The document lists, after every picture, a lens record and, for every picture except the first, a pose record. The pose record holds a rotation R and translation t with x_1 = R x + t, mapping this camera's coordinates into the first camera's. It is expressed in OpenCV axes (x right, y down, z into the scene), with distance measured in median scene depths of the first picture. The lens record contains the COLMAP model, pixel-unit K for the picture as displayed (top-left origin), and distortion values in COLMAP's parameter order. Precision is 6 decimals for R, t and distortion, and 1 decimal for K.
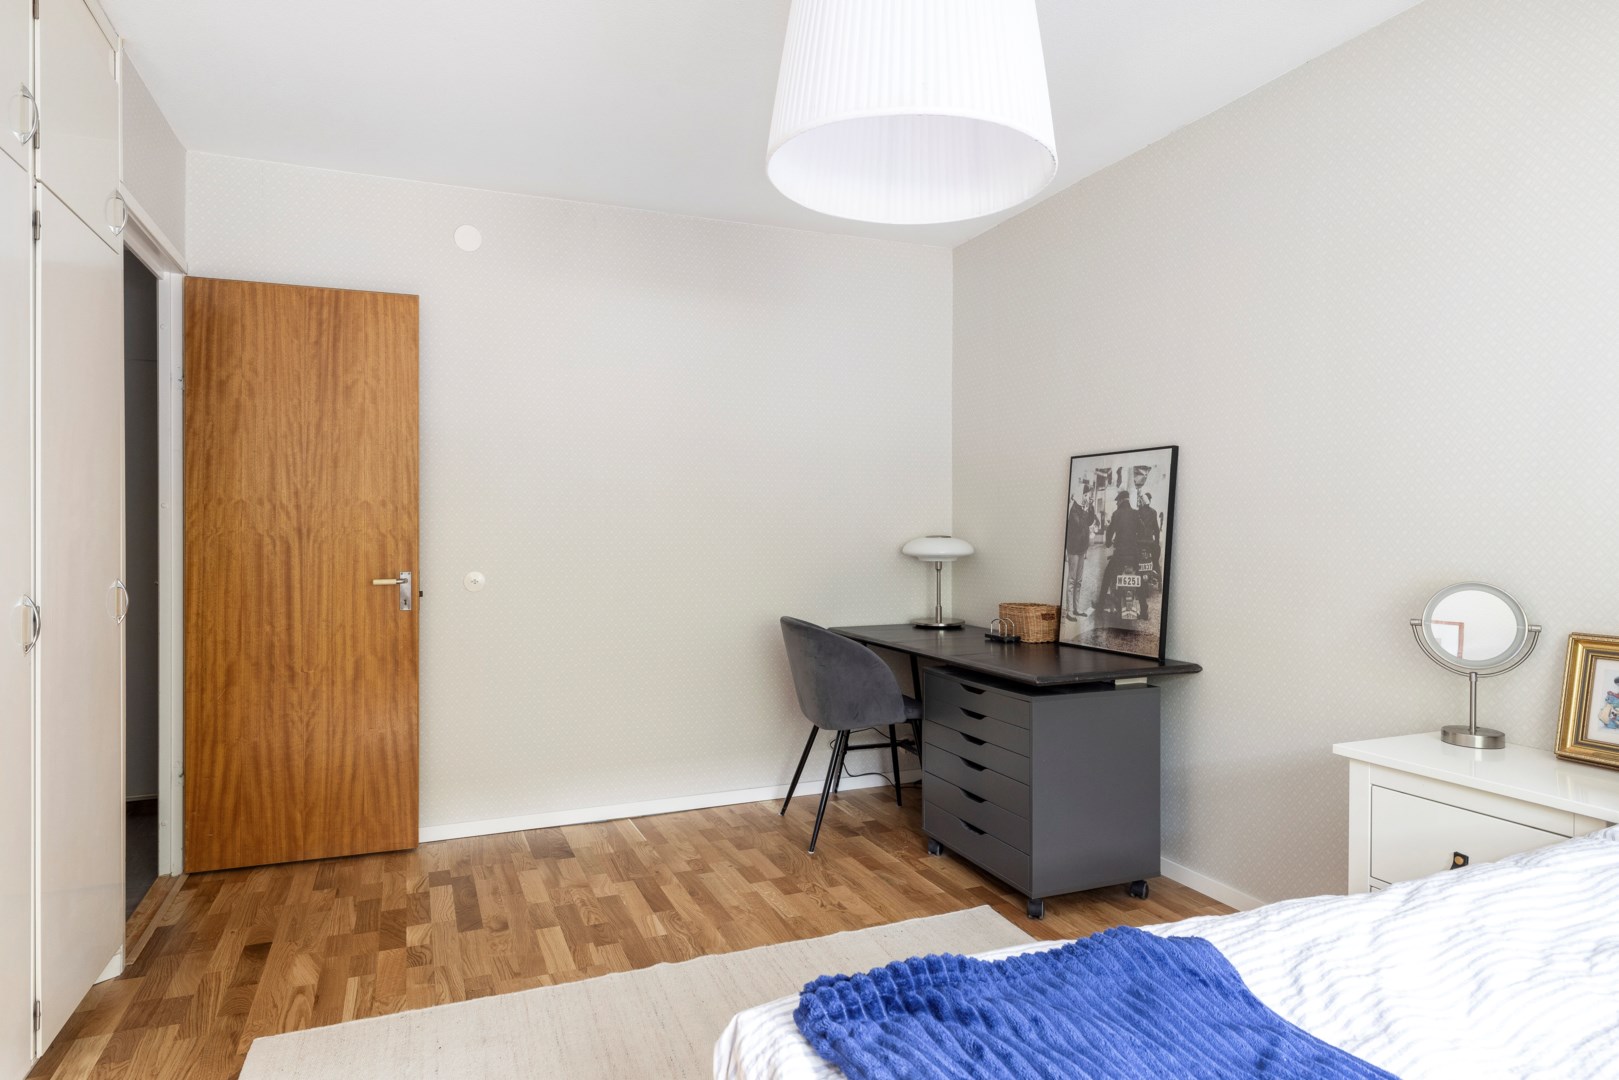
lens RADIAL K [[927.6, 0, 808.7], [0, 927.6, 534.8], [0, 0, 1]] dist [-0.000284, 0.000726]
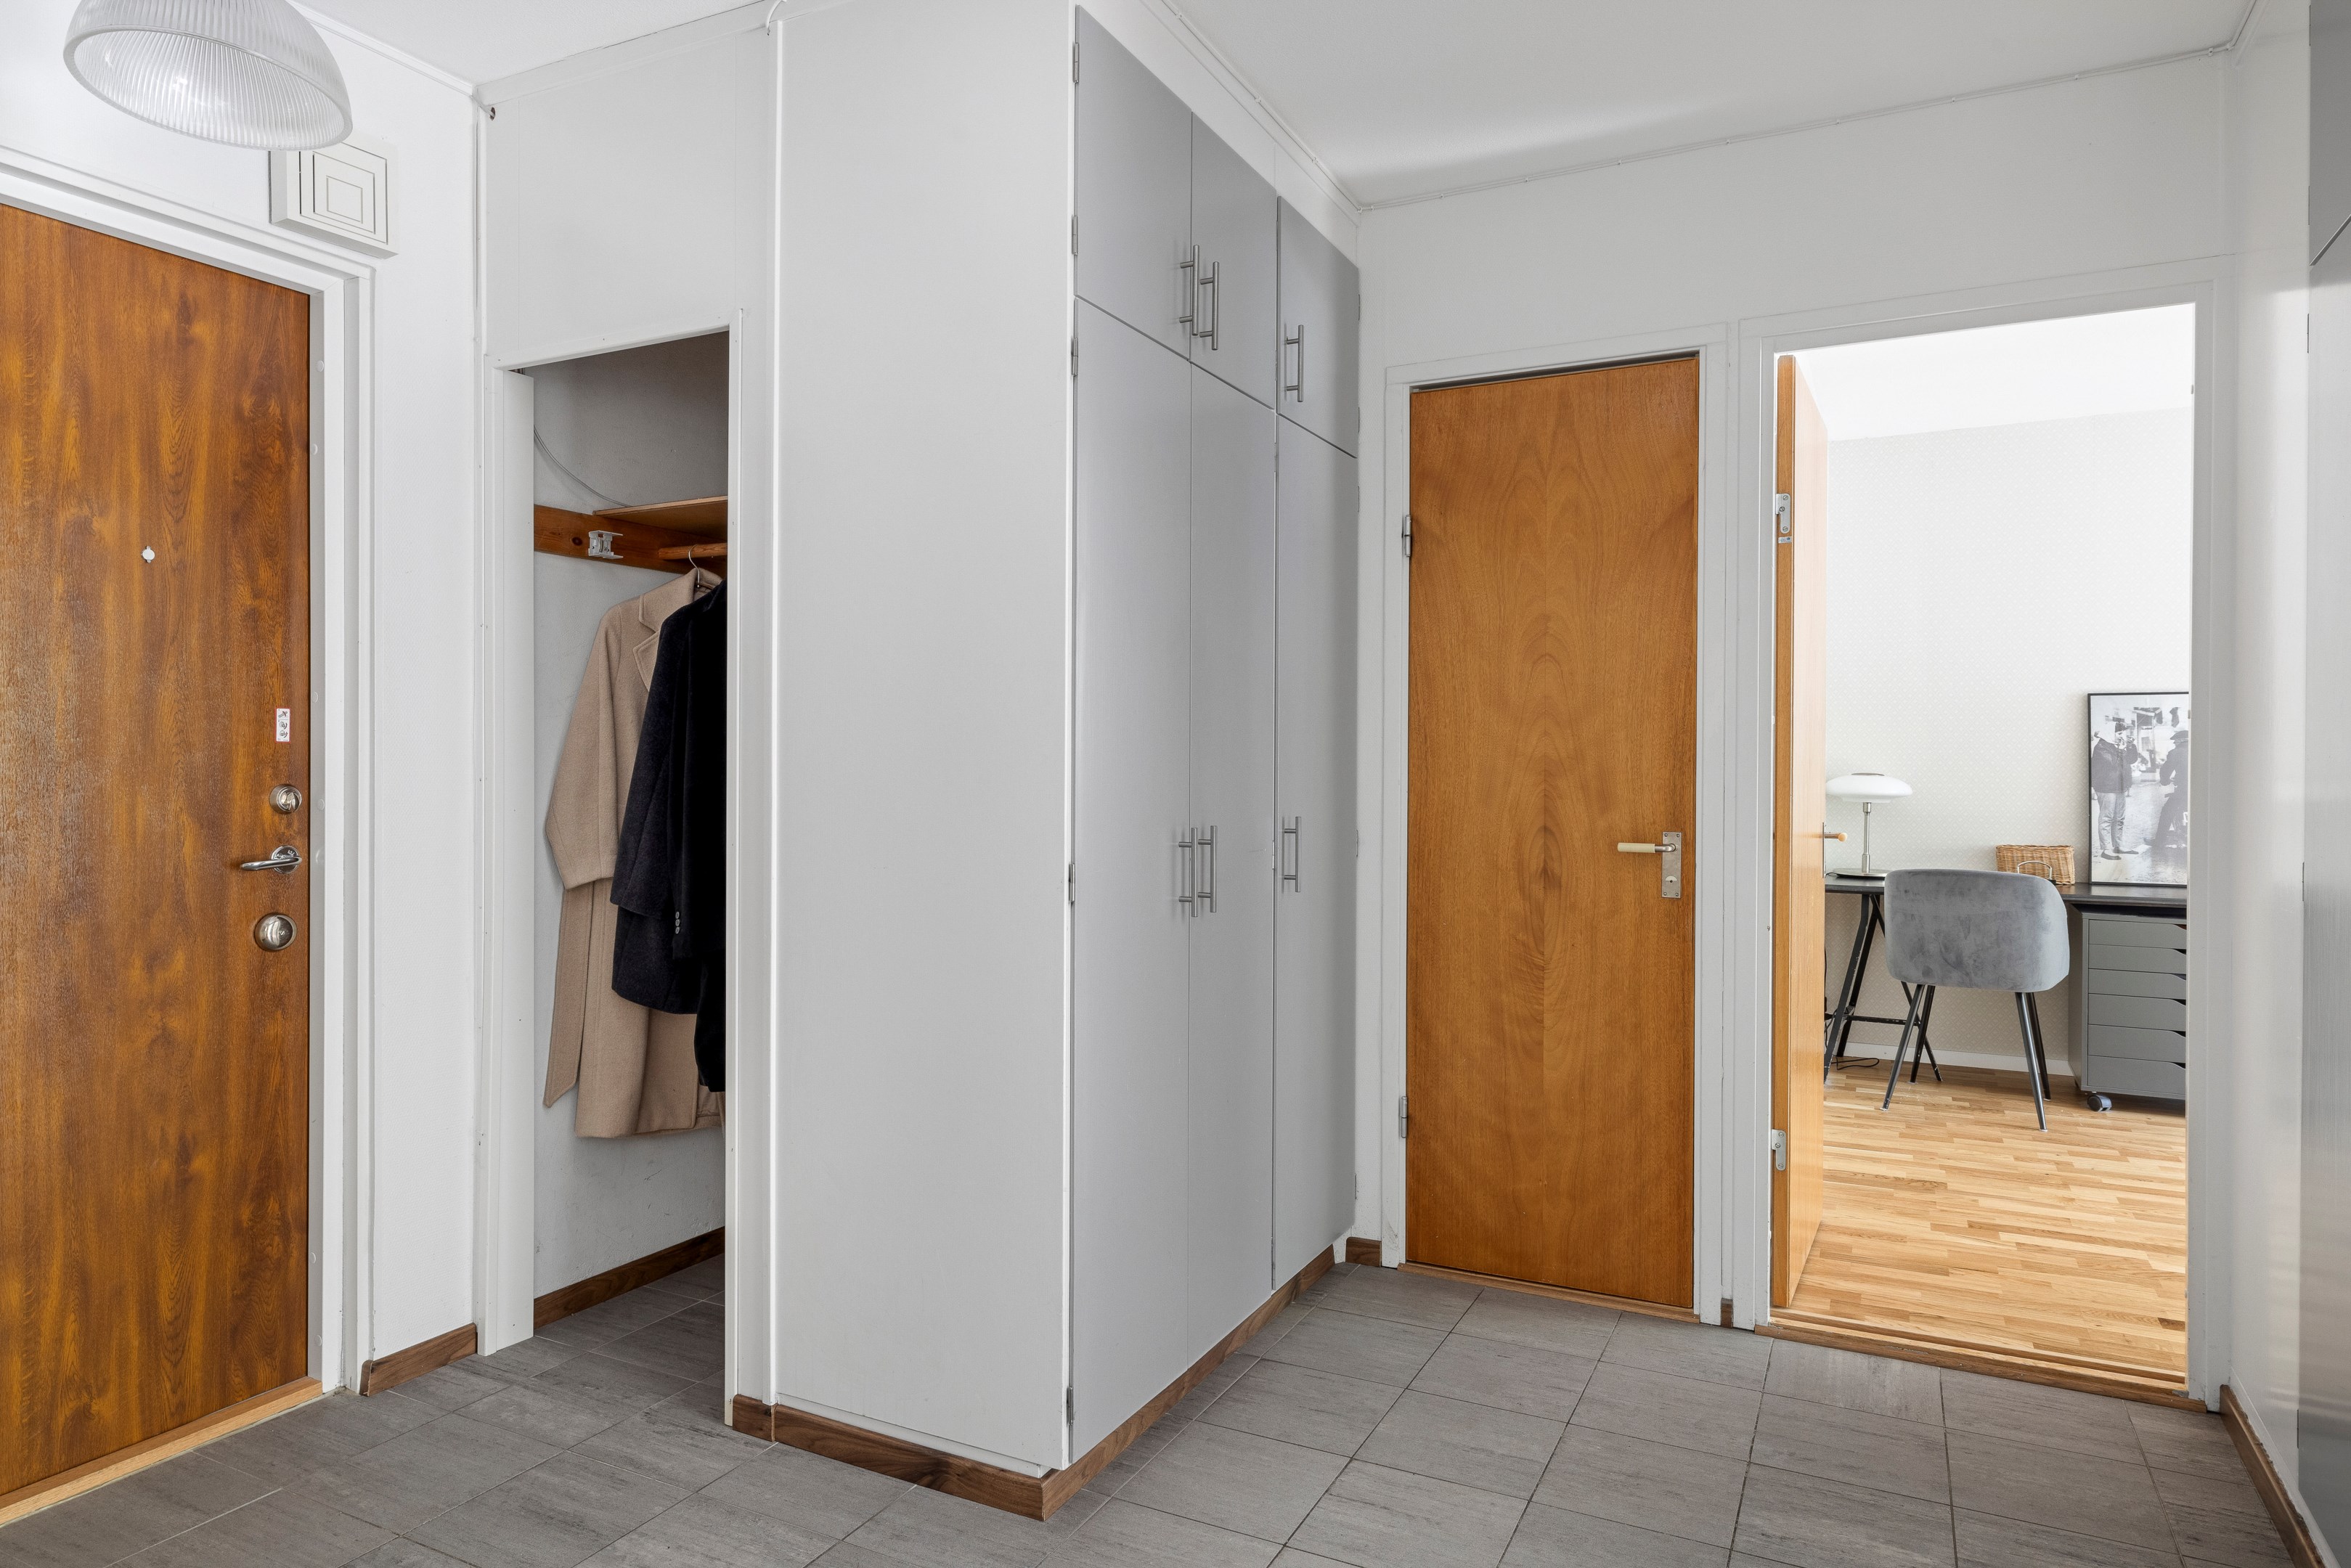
lens RADIAL K [[1390.3, 0, 1168.0], [0, 1390.3, 775.4], [0, 0, 1]] dist [-0.001844, 0.000957]
pose [[0.779418, -0.002383, 0.626500, -1.498254], [-0.000733, 0.999989, 0.004717, -0.003654], [-0.626504, -0.004136, 0.779407, 0.492485]]
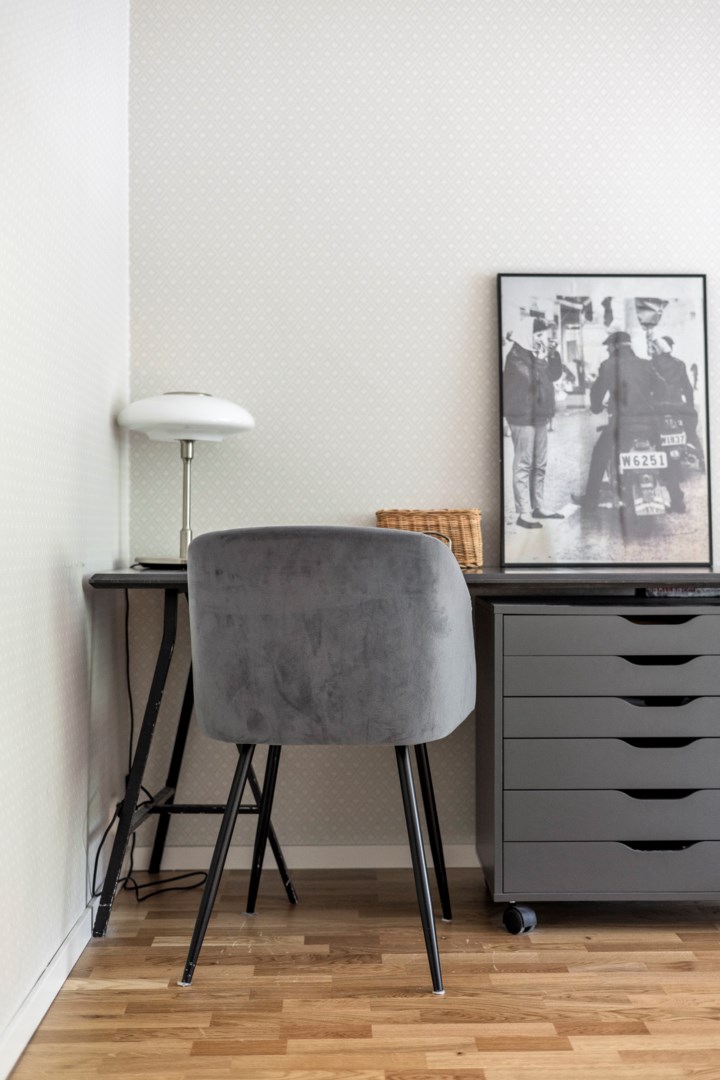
lens RADIAL K [[1501.8, 0, 360.0], [0, 1501.8, 540.0], [0, 0, 1]] dist [-0.010216, -0.007836]
pose [[0.385950, -0.009006, 0.922476, -0.754082], [0.004568, 0.999959, 0.007851, 0.096466], [-0.922509, 0.001184, 0.385975, 0.735943]]
